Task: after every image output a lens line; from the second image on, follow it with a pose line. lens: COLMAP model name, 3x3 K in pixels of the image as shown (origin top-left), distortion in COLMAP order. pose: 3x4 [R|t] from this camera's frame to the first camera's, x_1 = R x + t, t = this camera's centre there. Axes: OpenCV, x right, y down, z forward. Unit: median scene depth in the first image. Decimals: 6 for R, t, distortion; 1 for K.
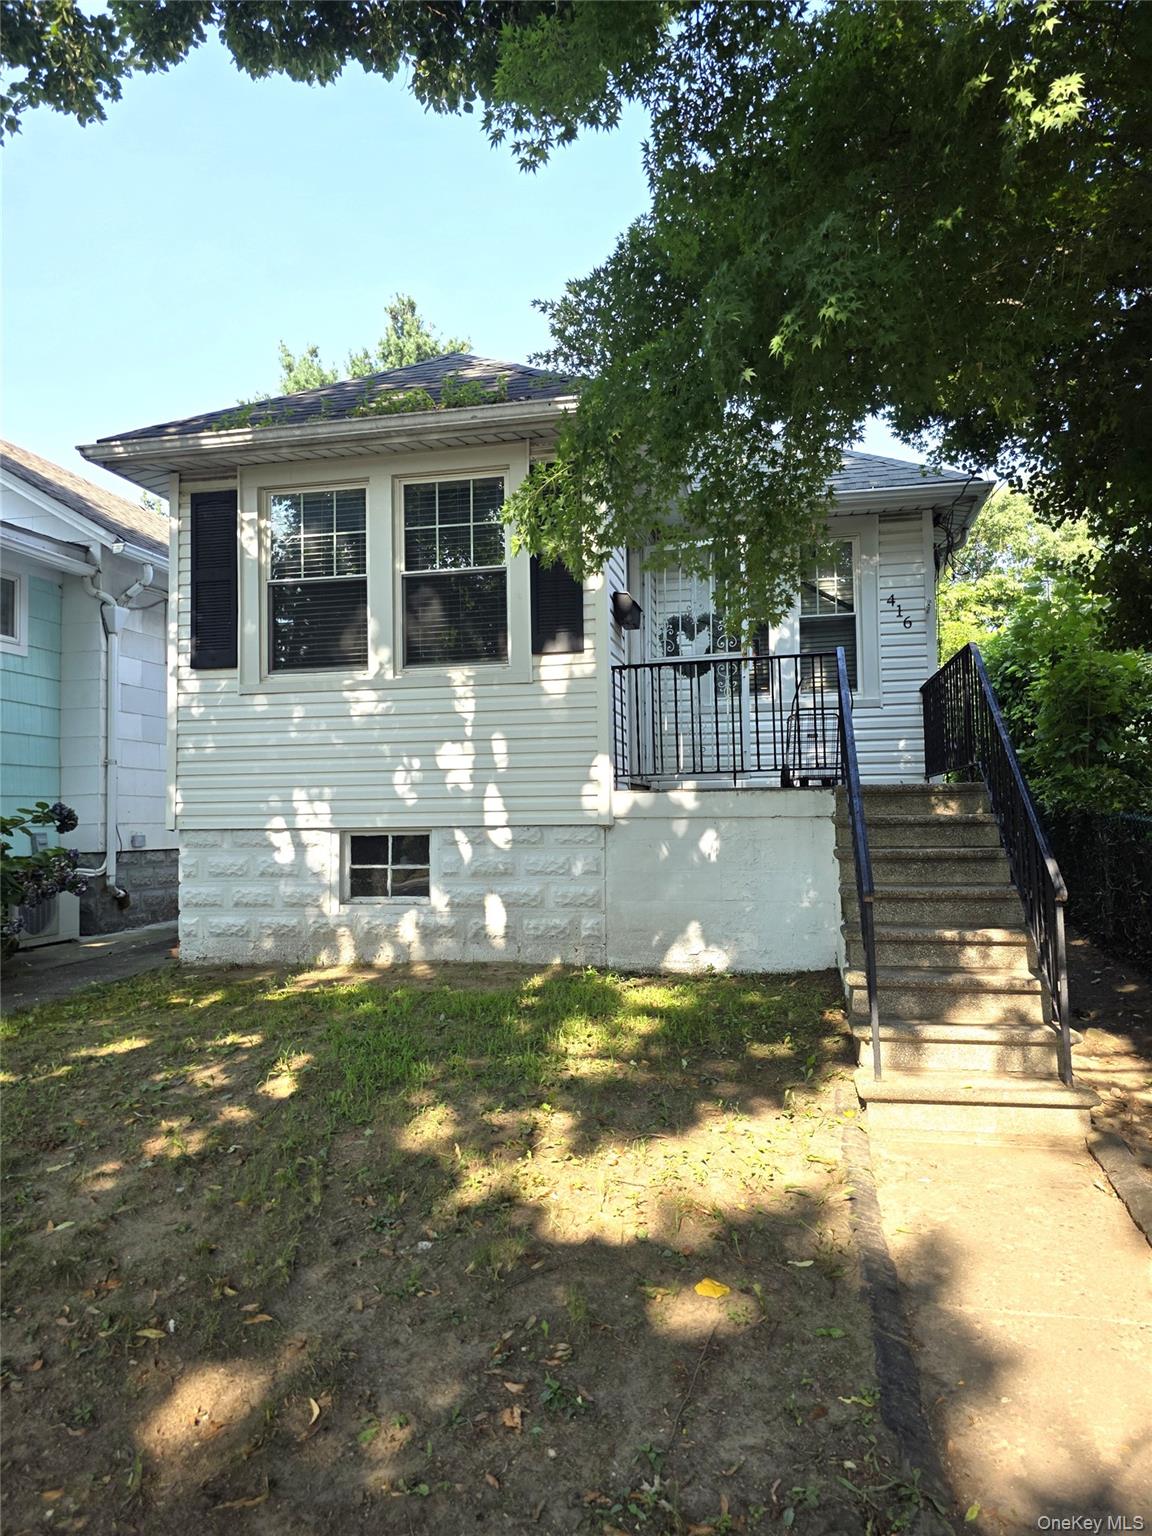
lens RADIAL K [[1025.6, 0, 576.0], [0, 1025.6, 768.0], [0, 0, 1]] dist [0.061146, -0.123895]
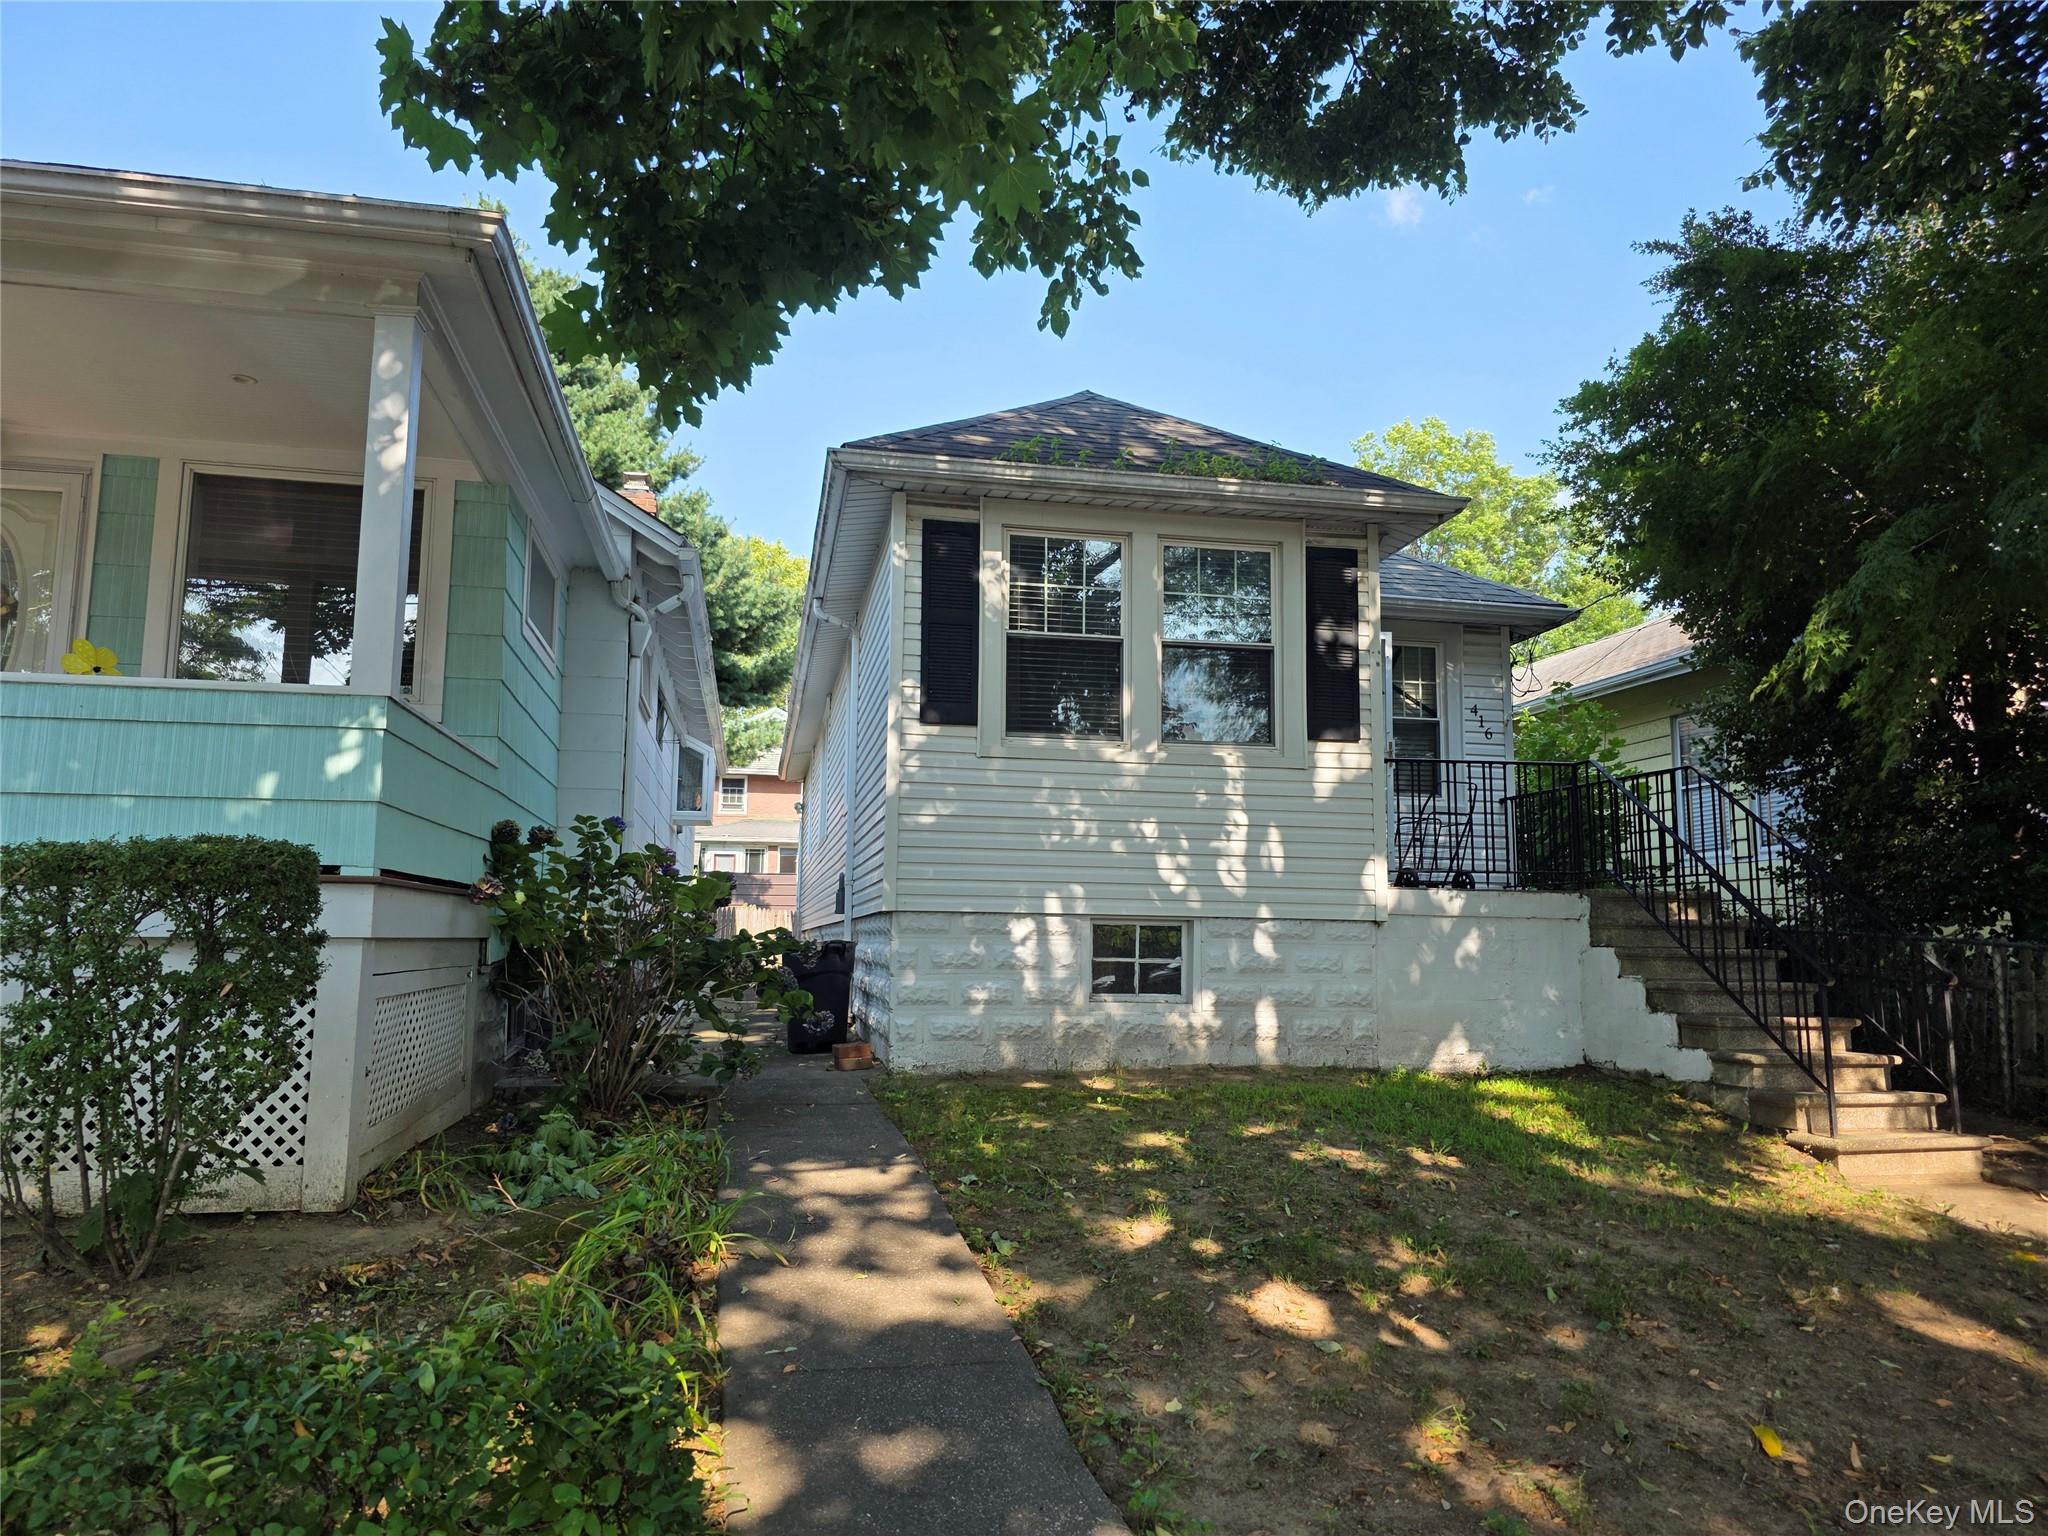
lens RADIAL K [[1367.4, 0, 1024.0], [0, 1367.4, 768.0], [0, 0, 1]] dist [0.061146, -0.123895]
pose [[0.921194, 0.075865, 0.381635, -0.749580], [-0.045275, 0.995045, -0.088519, 0.039413], [-0.386460, 0.064264, 0.920065, -0.071254]]
